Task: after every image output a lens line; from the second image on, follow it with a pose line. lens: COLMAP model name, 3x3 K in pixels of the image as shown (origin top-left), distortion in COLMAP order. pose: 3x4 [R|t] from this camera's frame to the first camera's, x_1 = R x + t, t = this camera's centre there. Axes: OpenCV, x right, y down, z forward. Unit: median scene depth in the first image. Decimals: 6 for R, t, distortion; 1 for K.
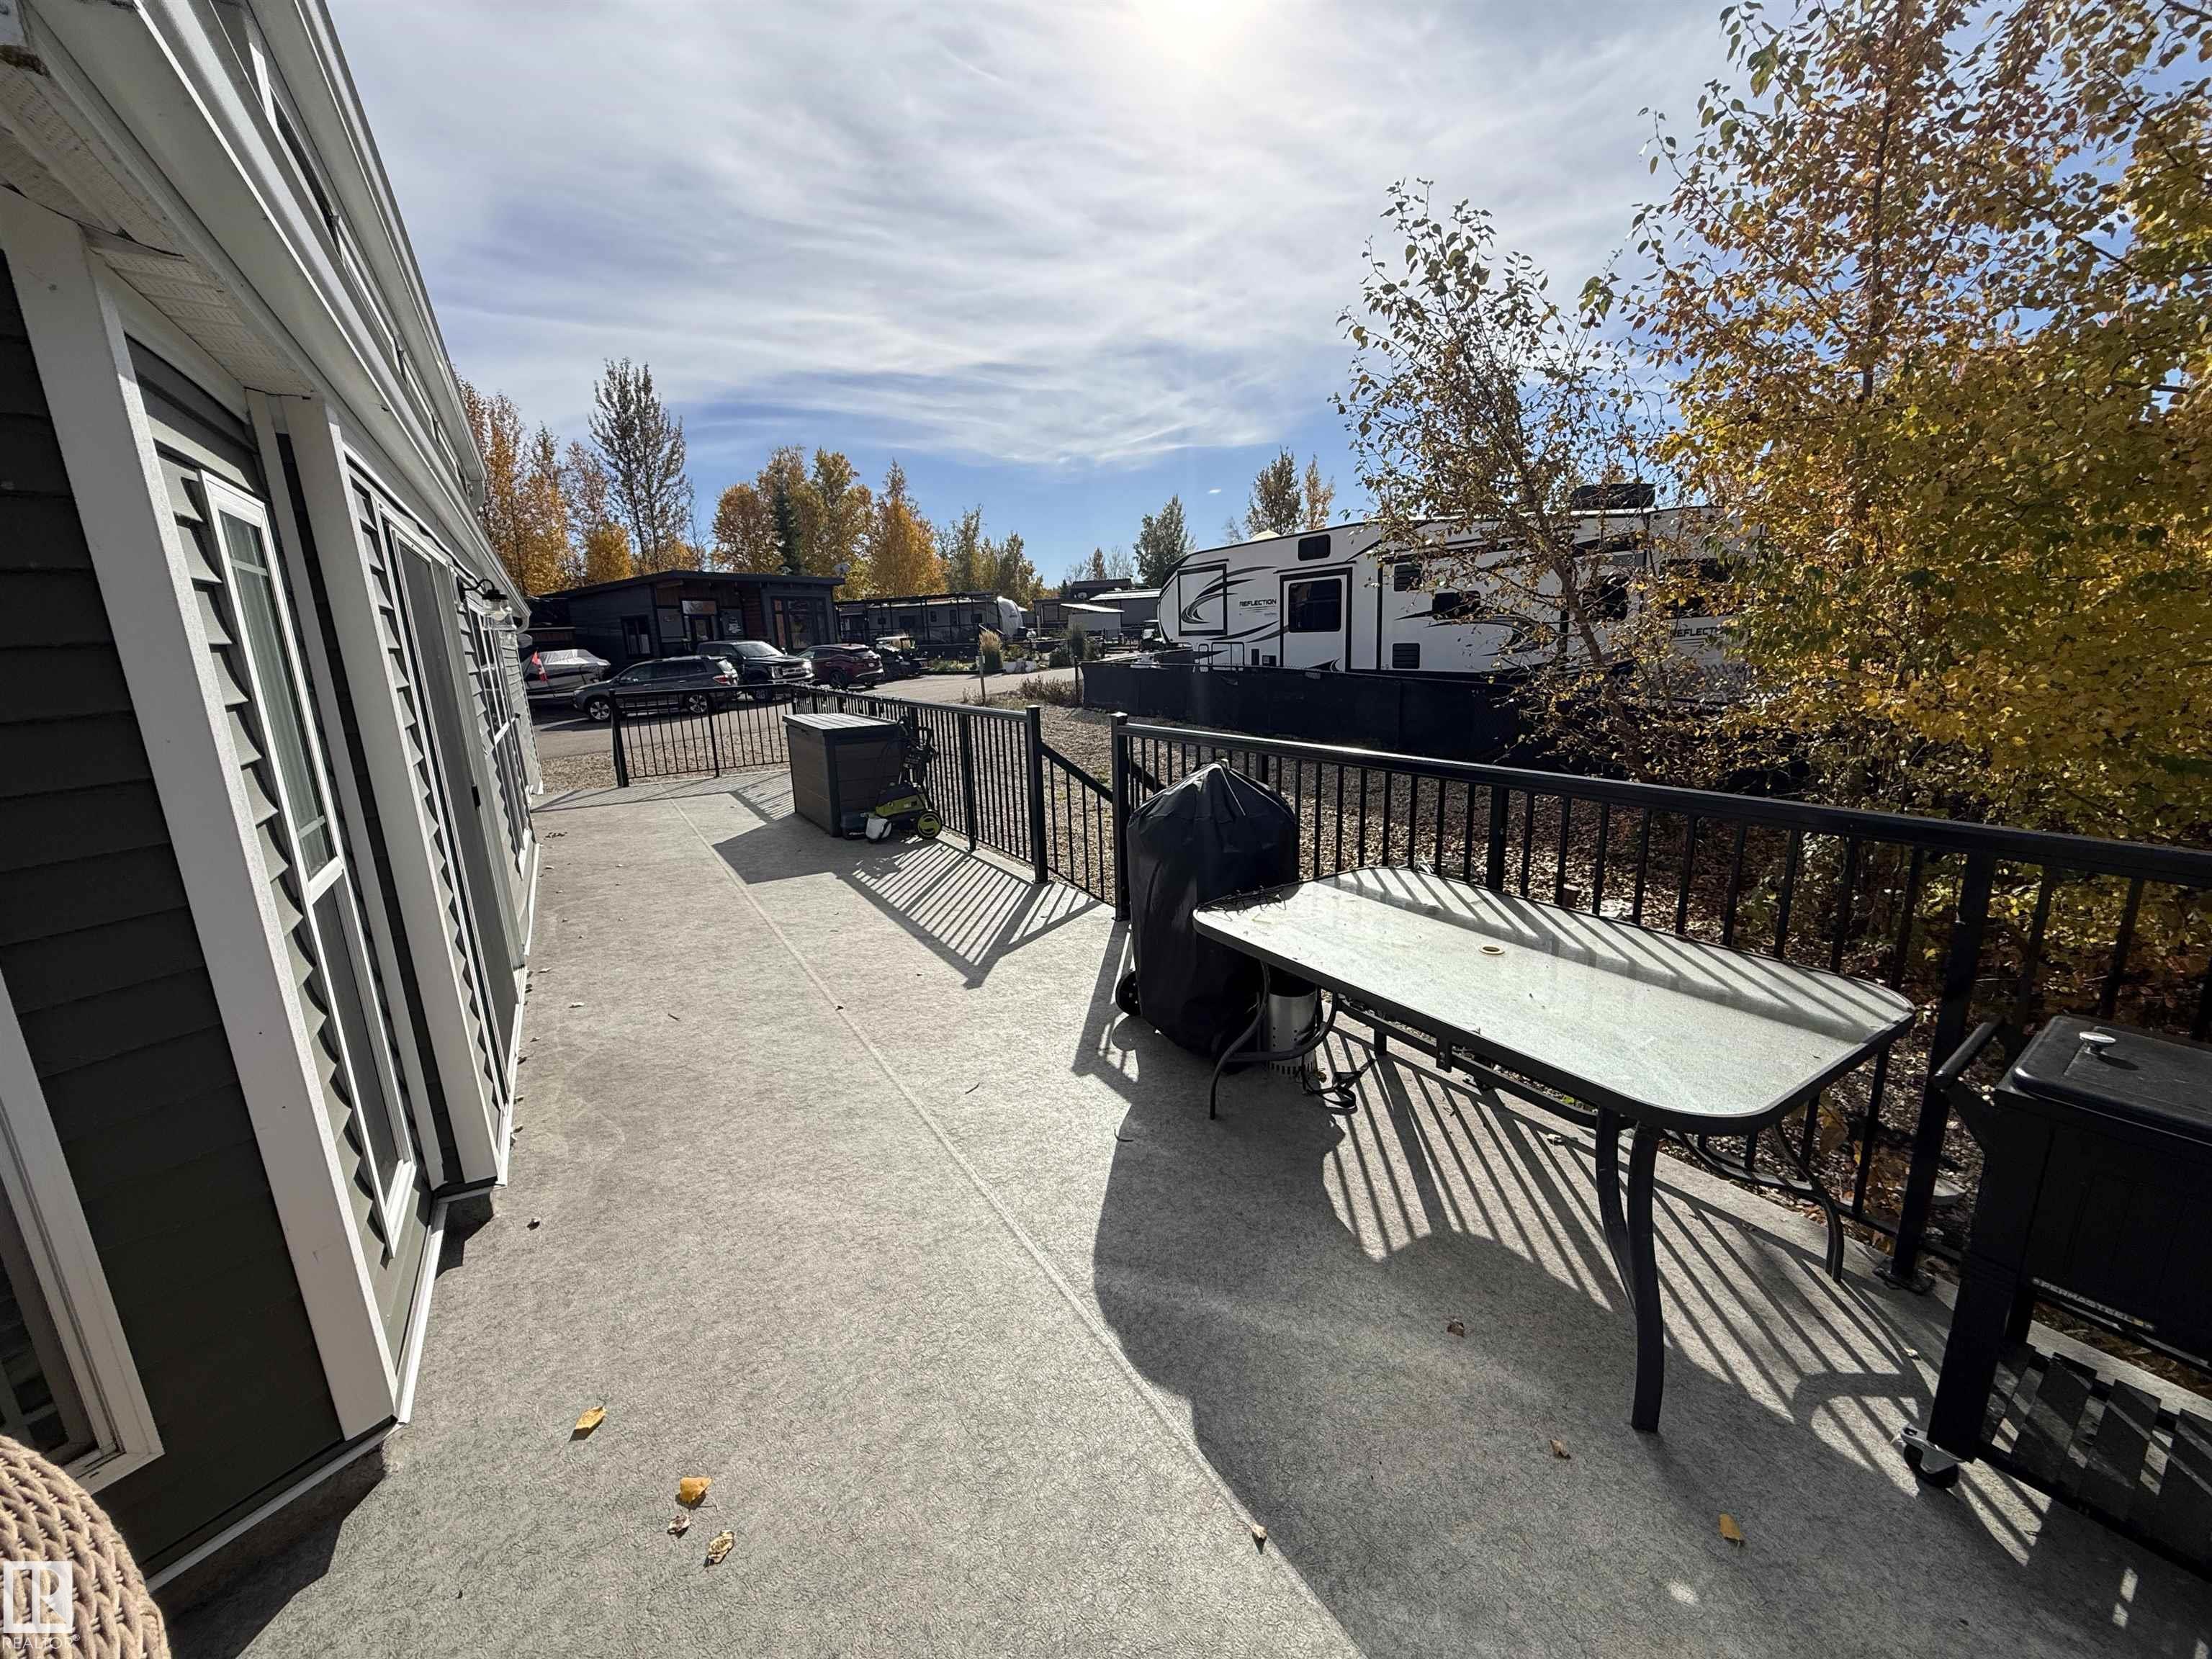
lens RADIAL K [[877.1, 0, 1111.6], [0, 877.1, 831.6], [0, 0, 1]] dist [0.000679, 0.000797]
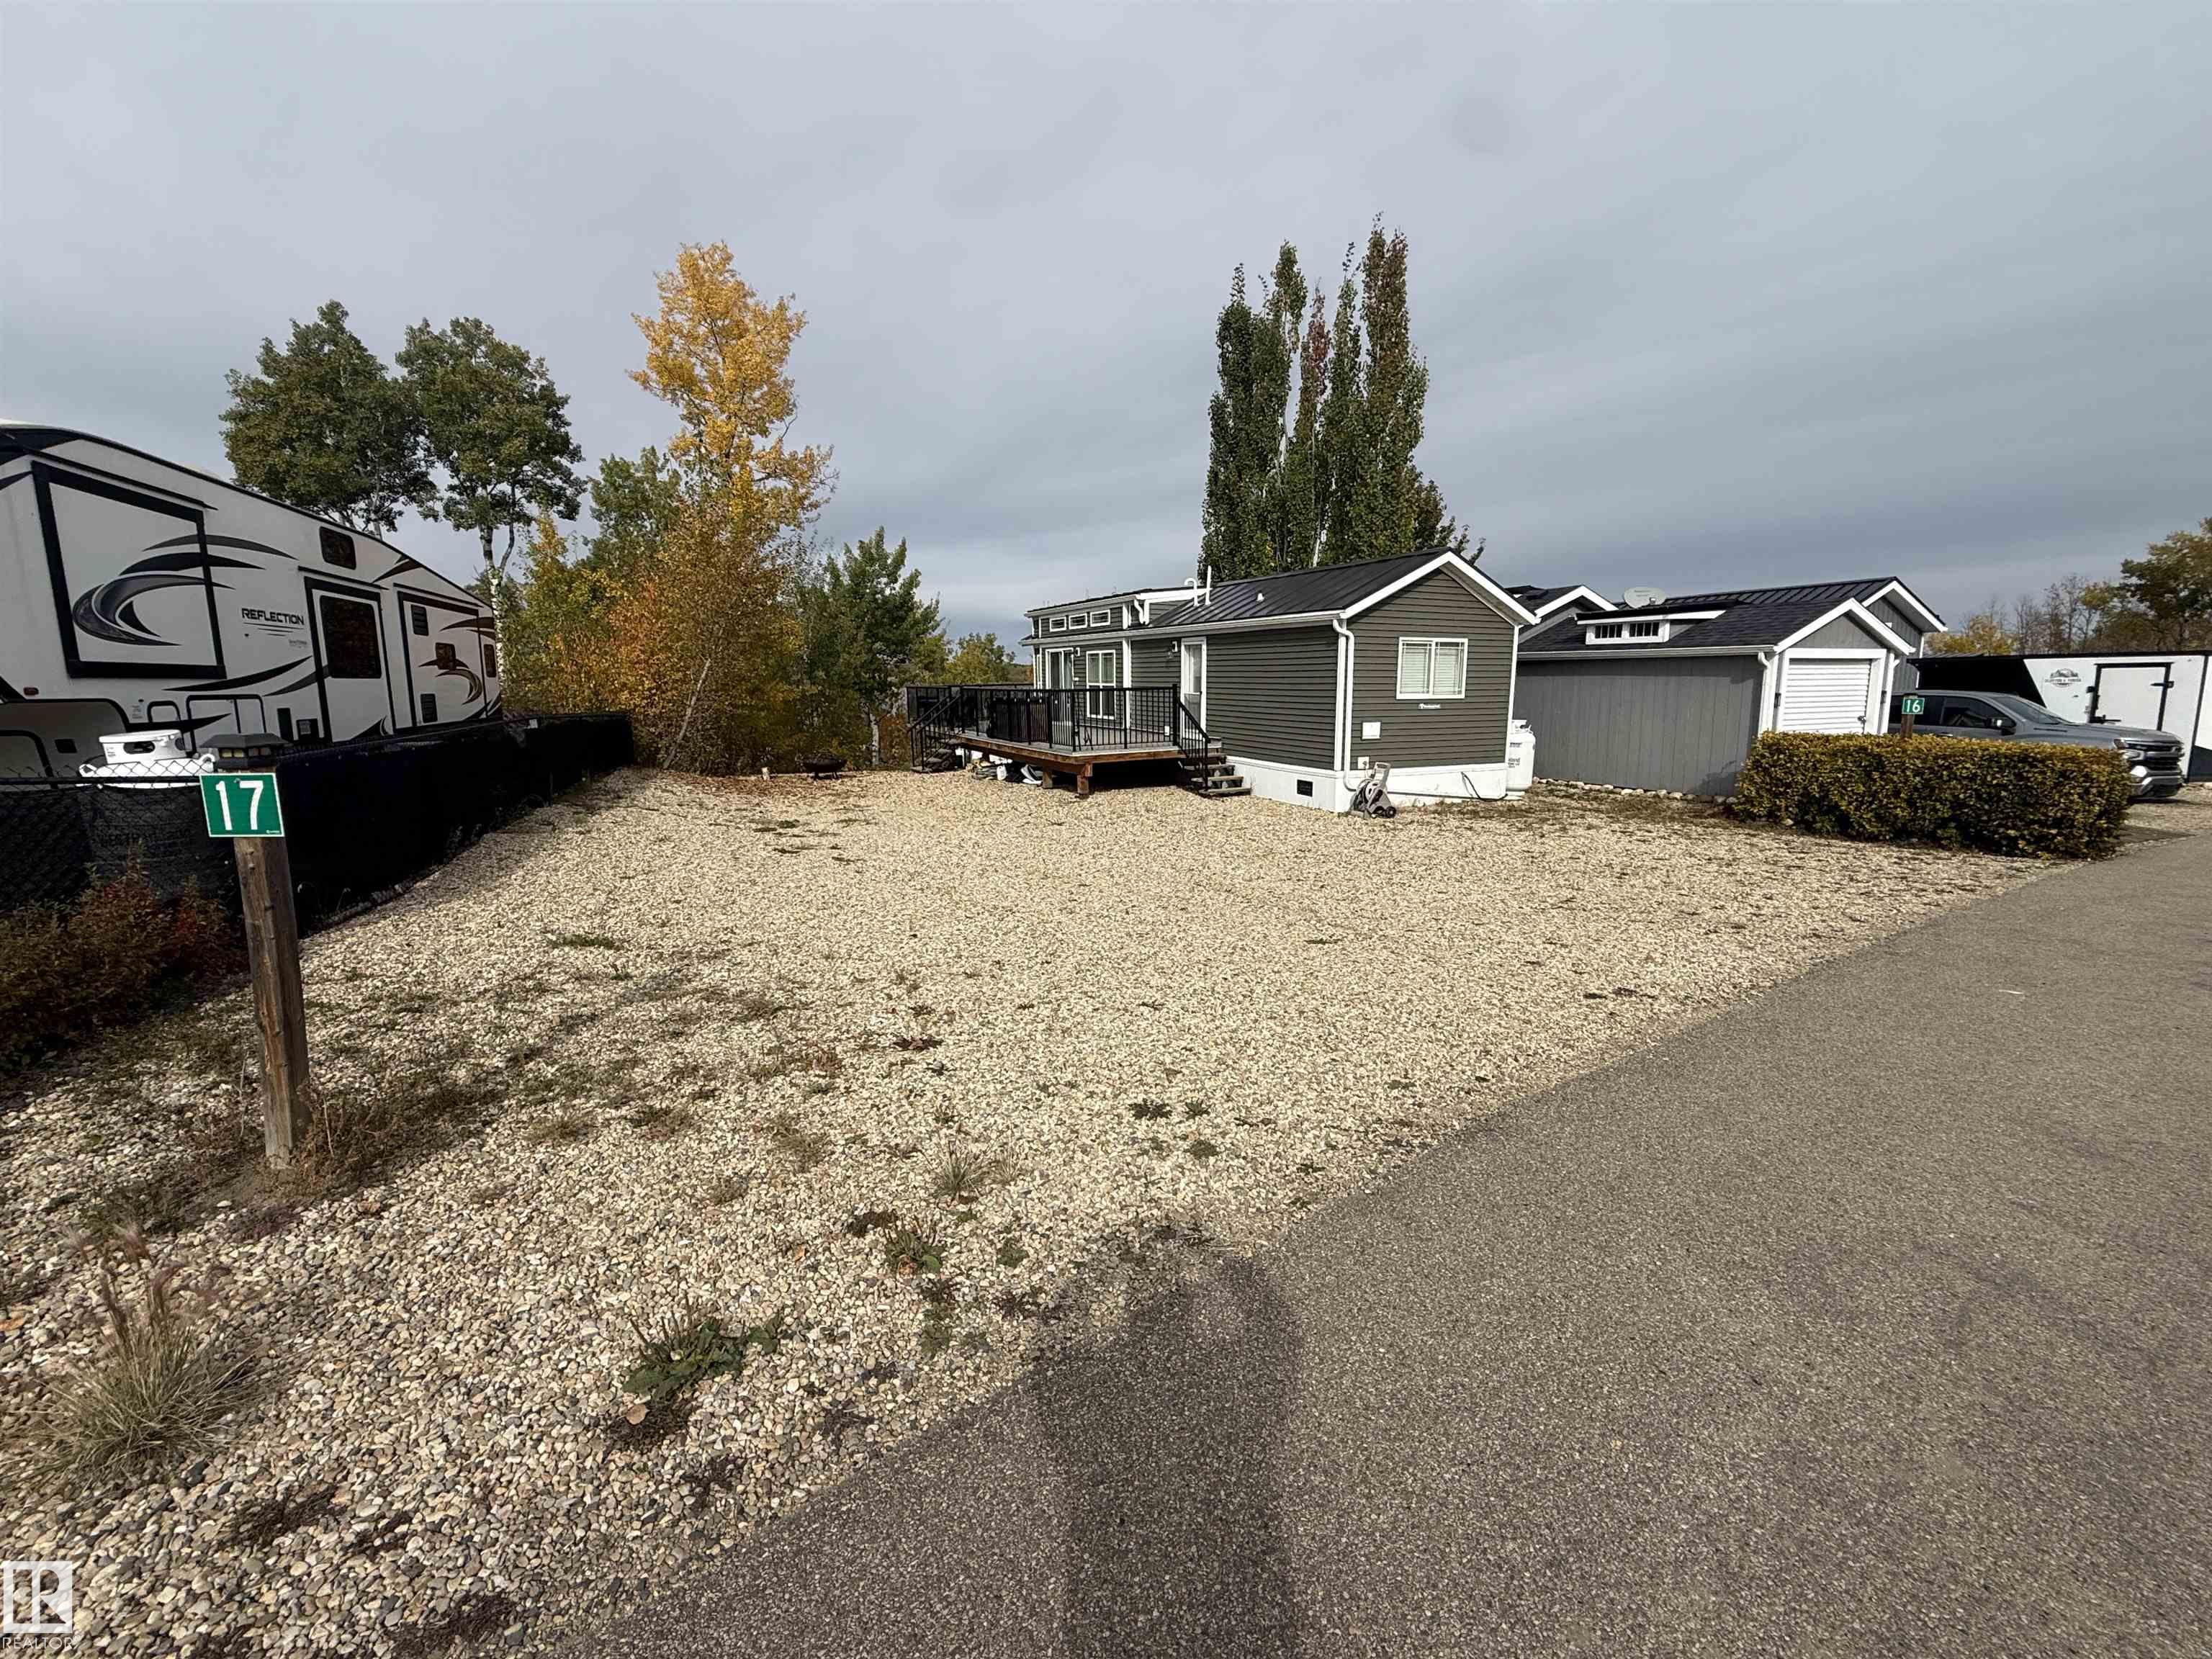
lens RADIAL K [[949.2, 0, 1105.6], [0, 949.2, 835.2], [0, 0, 1]] dist [0.000779, -0.000713]
pose [[-0.990316, 0.020794, 0.137264, -0.401456], [0.070508, 0.927049, 0.368251, -0.332569], [-0.119593, 0.374363, -0.919538, 1.589366]]
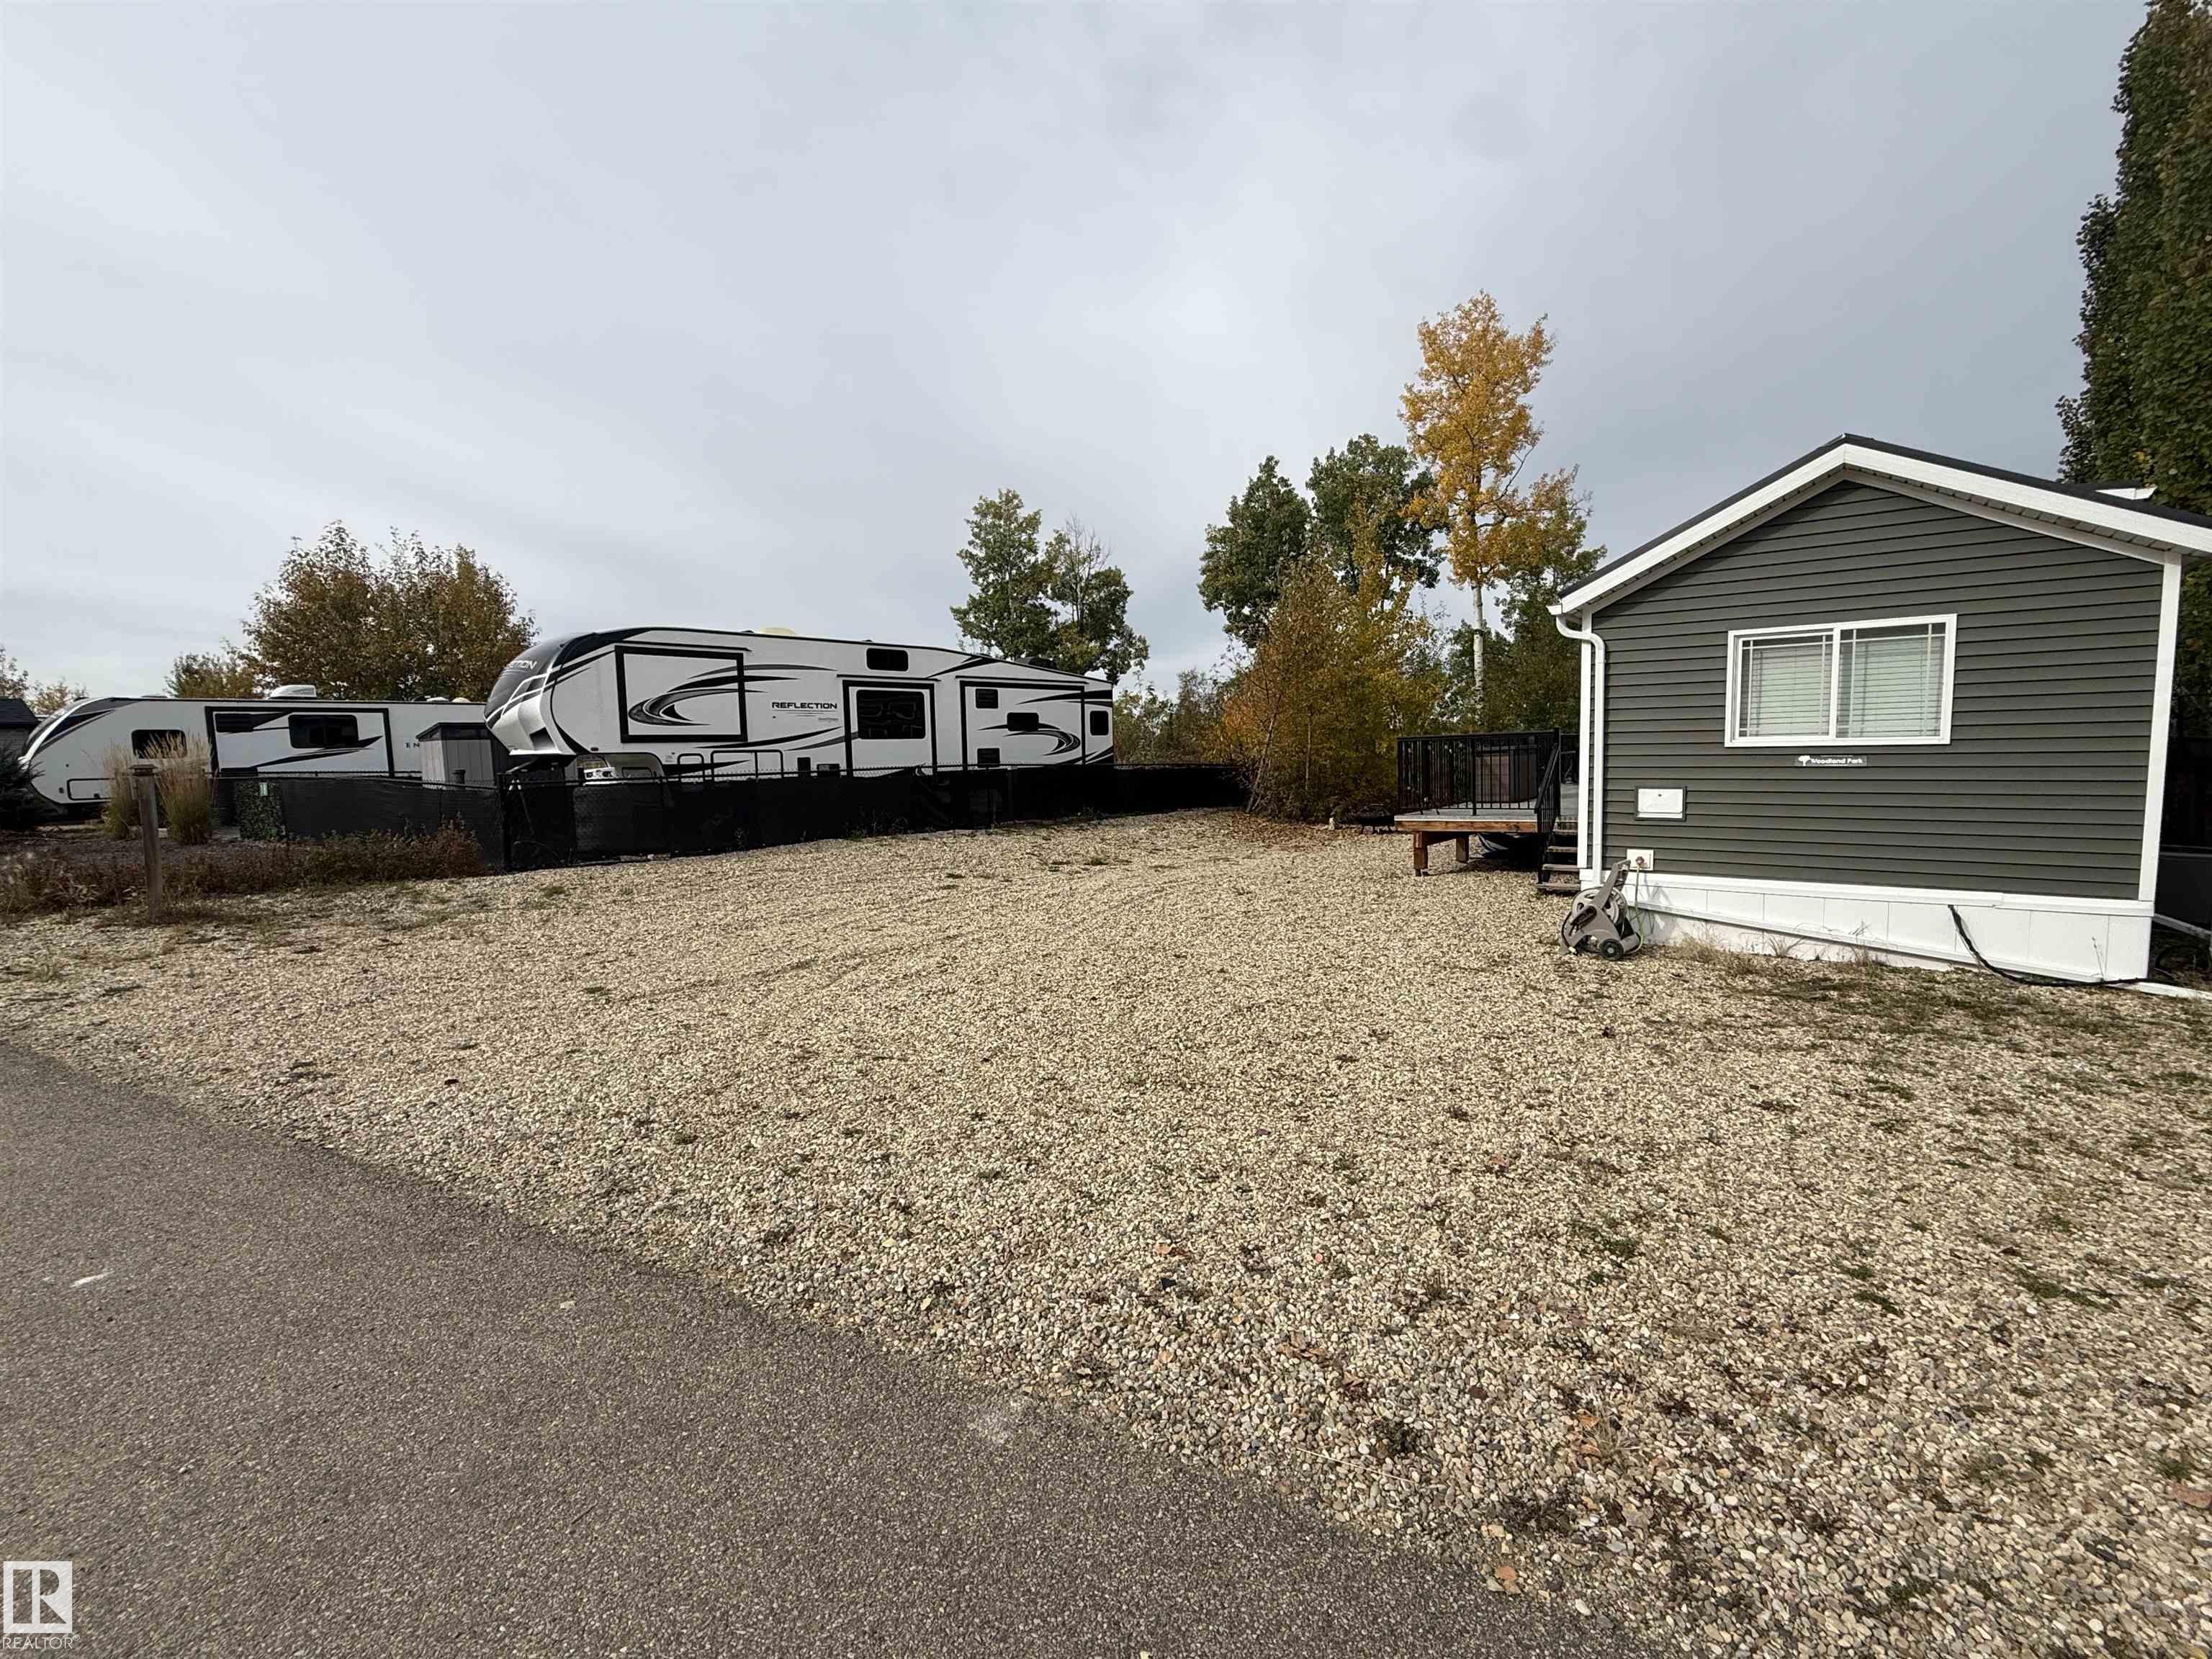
lens RADIAL K [[949.2, 0, 1106.1], [0, 949.2, 831.4], [0, 0, 1]] dist [0.000779, -0.000713]
pose [[-0.343440, -0.036734, 0.938456, -0.886593], [0.242719, 0.961817, 0.126474, -0.199502], [-0.907269, 0.271217, -0.321411, 1.137982]]
